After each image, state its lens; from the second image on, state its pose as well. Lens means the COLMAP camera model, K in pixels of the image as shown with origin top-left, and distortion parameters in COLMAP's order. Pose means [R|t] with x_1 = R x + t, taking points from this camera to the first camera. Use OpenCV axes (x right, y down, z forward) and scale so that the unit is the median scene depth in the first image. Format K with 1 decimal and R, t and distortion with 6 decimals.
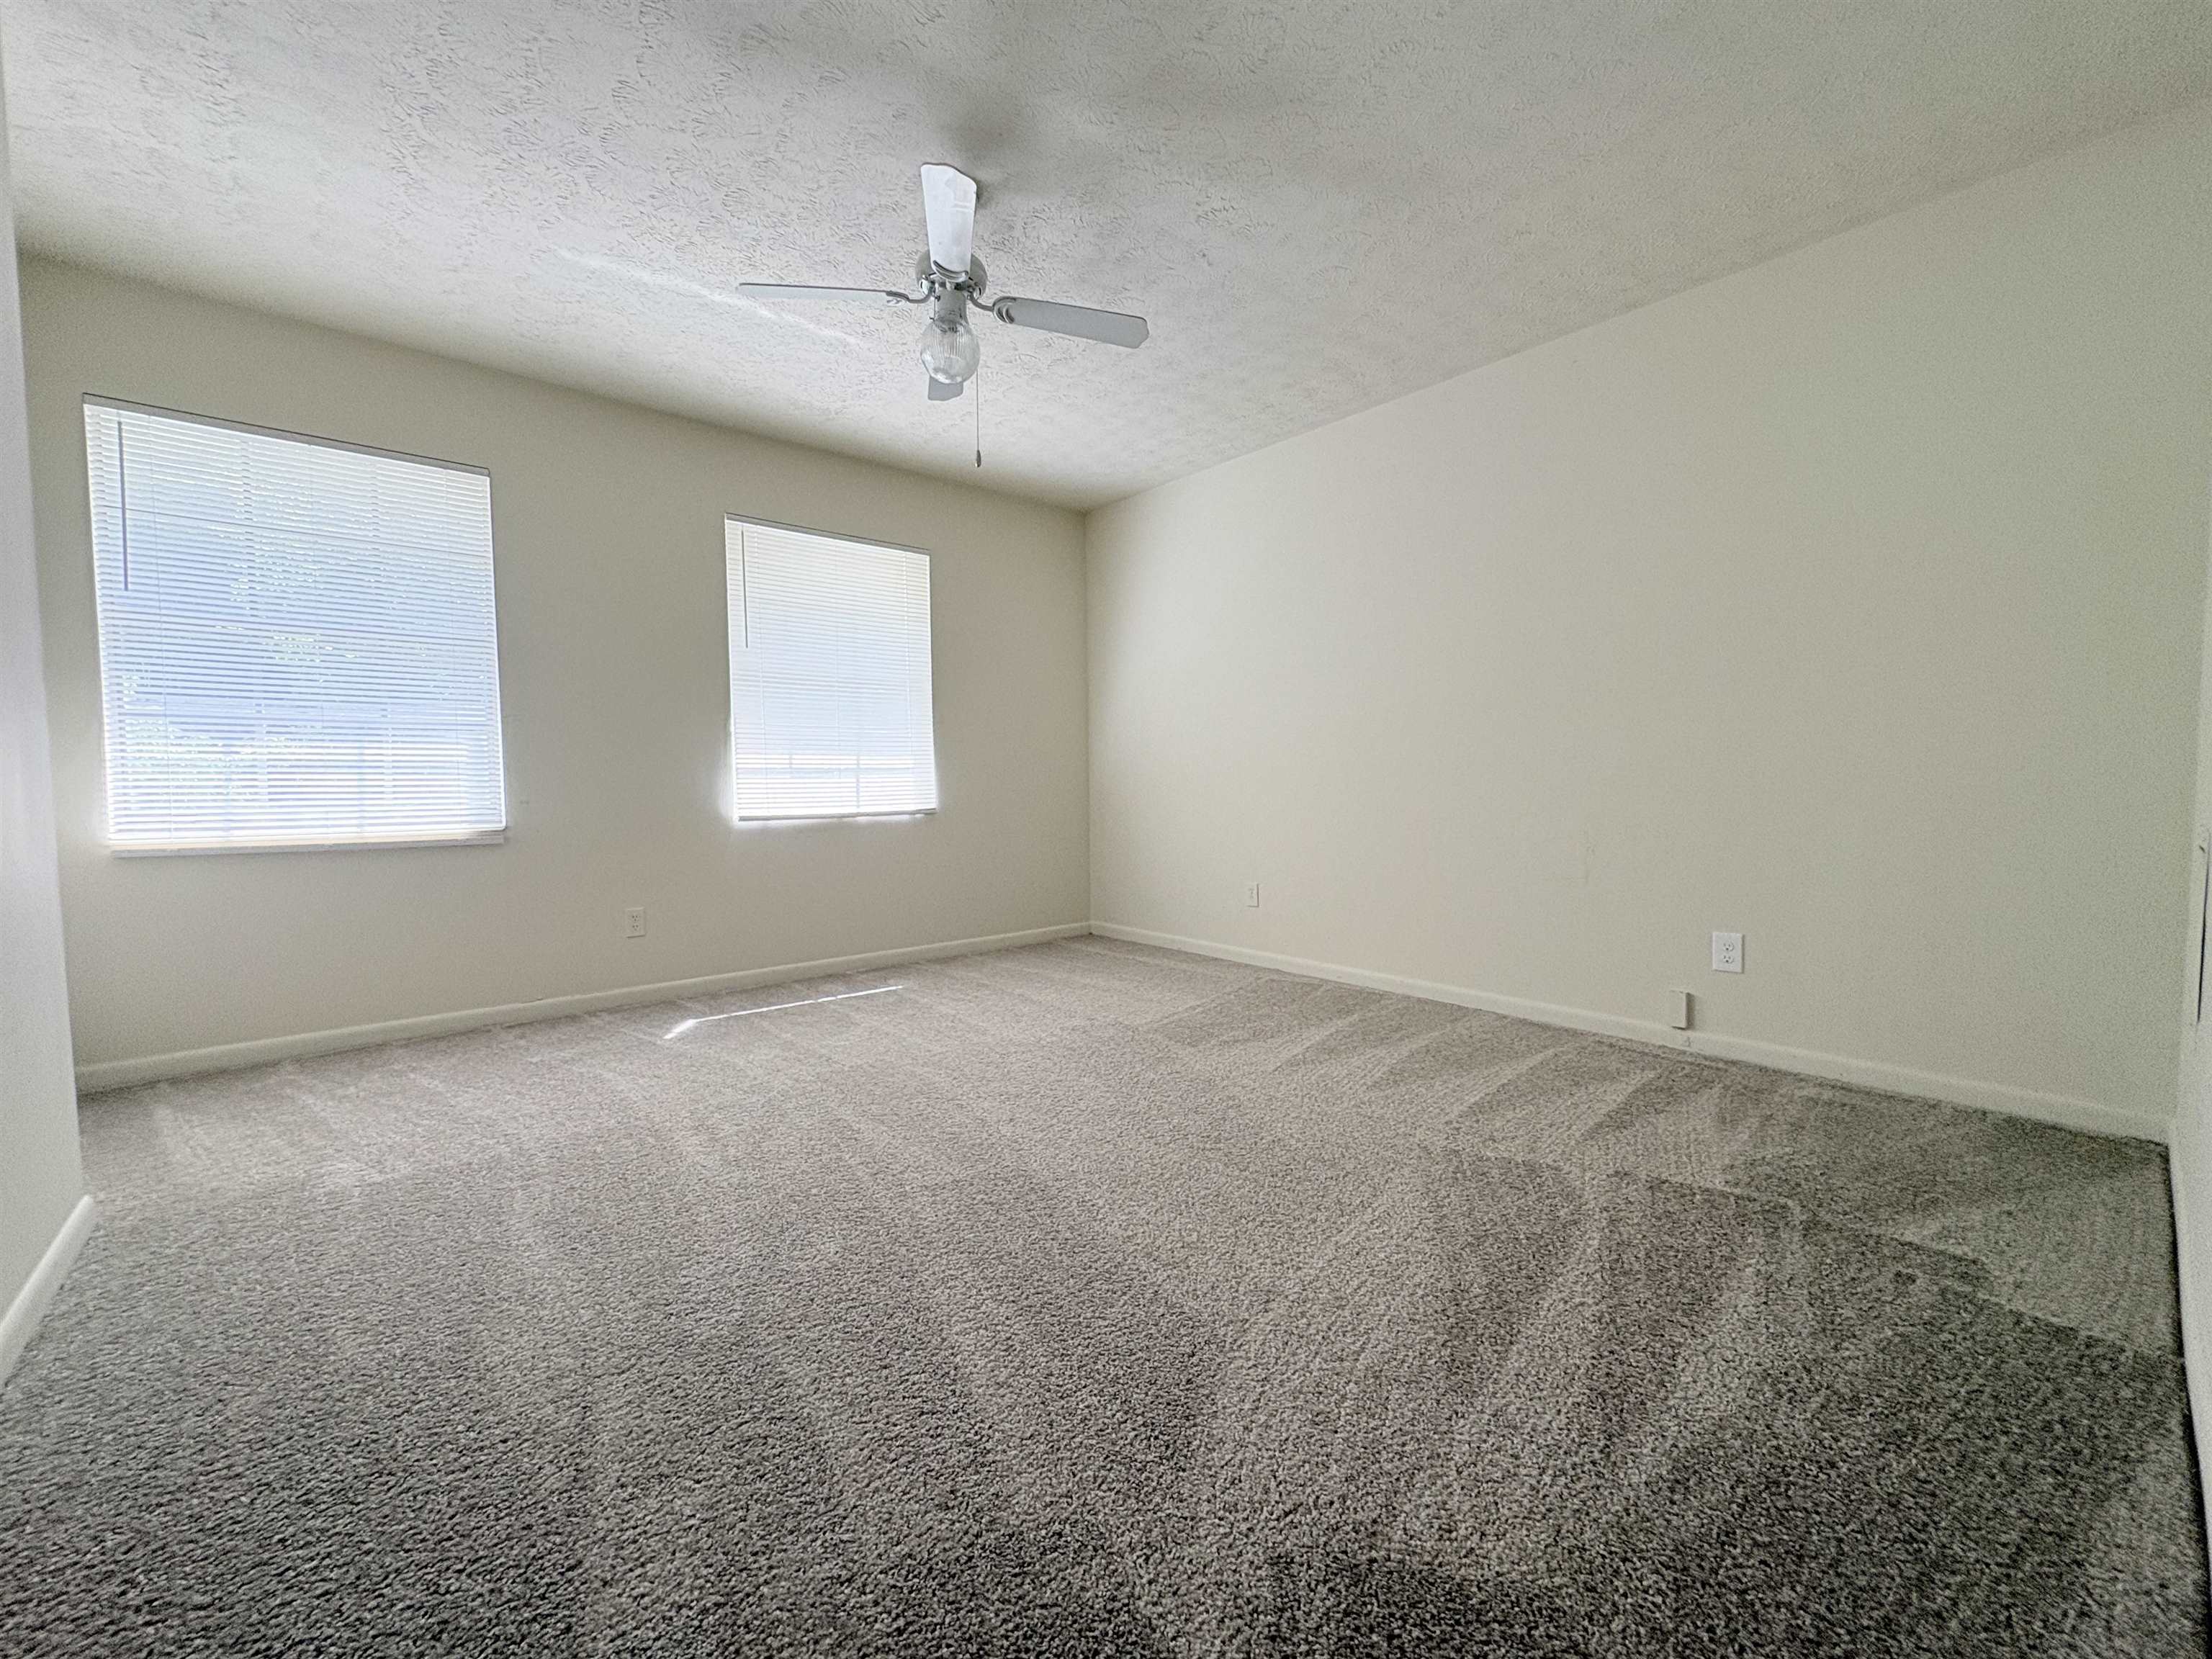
lens RADIAL K [[880.8, 0, 1106.0], [0, 880.8, 829.5], [0, 0, 1]] dist [0.001011, -0.000151]
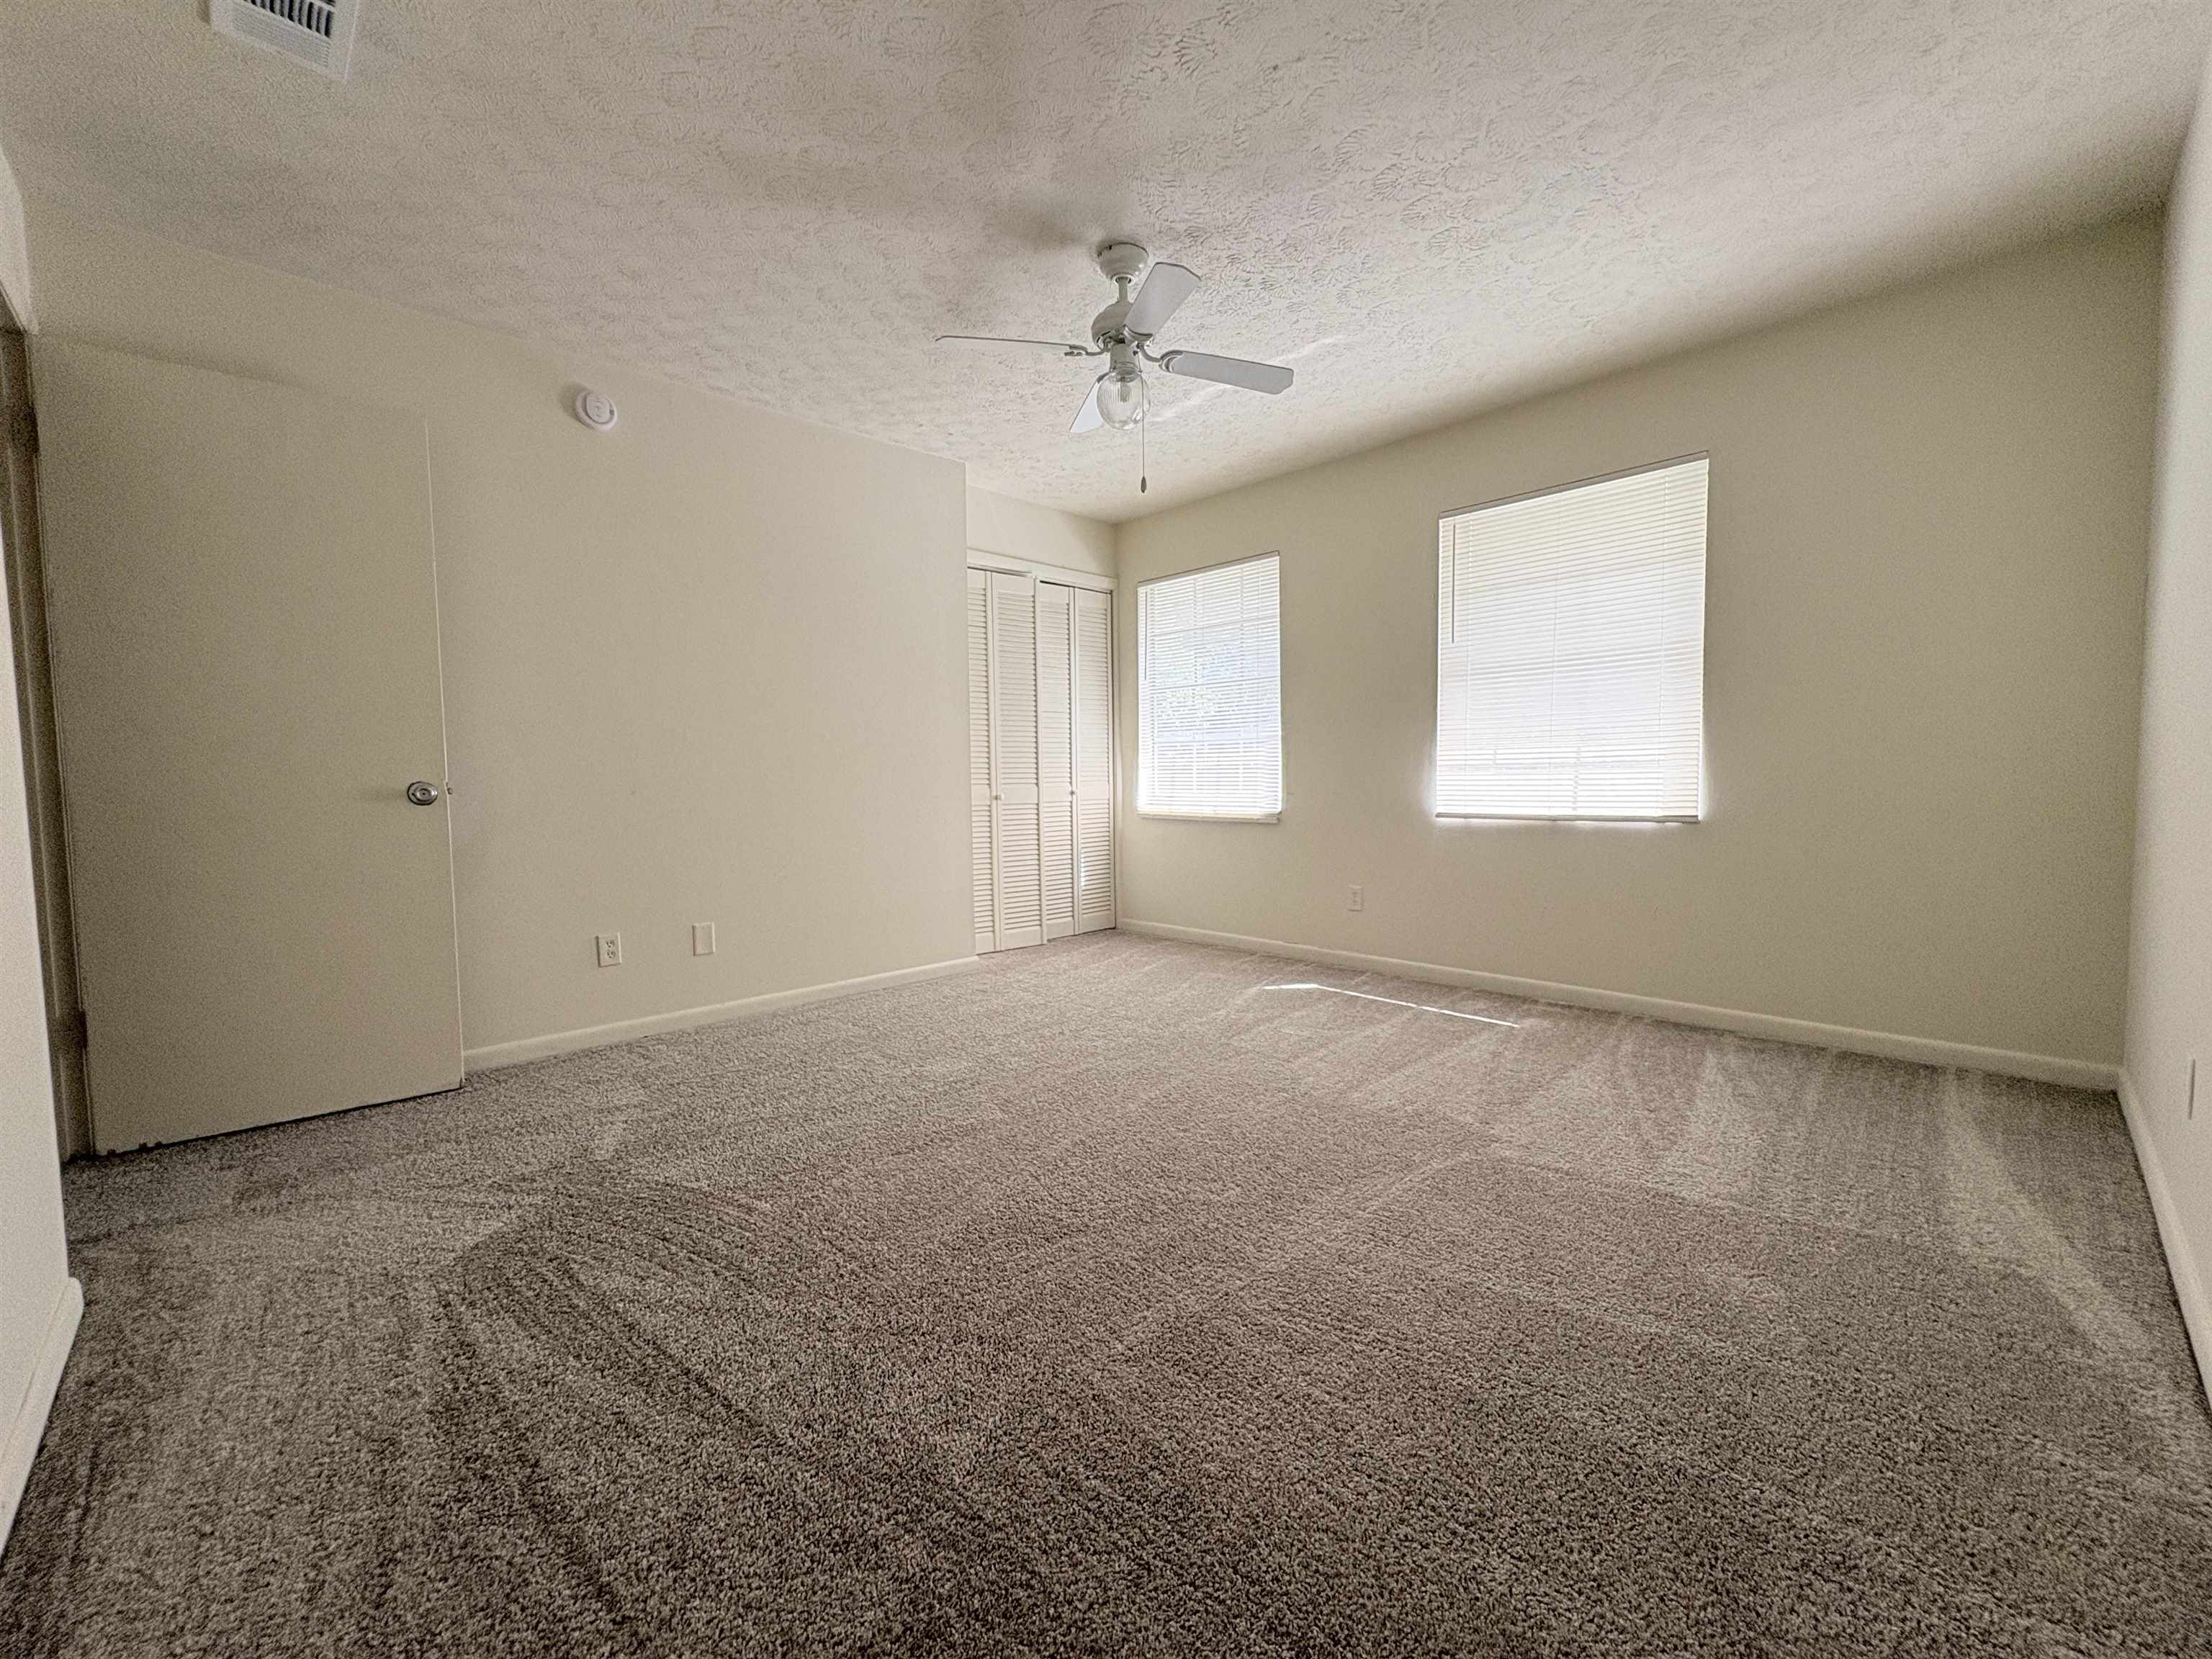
lens RADIAL K [[880.8, 0, 1106.0], [0, 880.8, 829.5], [0, 0, 1]] dist [0.001011, -0.000151]
pose [[0.066391, 0.069679, -0.995358, 0.522771], [-0.039859, 0.996948, 0.067132, -0.044595], [0.996997, 0.035217, 0.068966, 0.506984]]
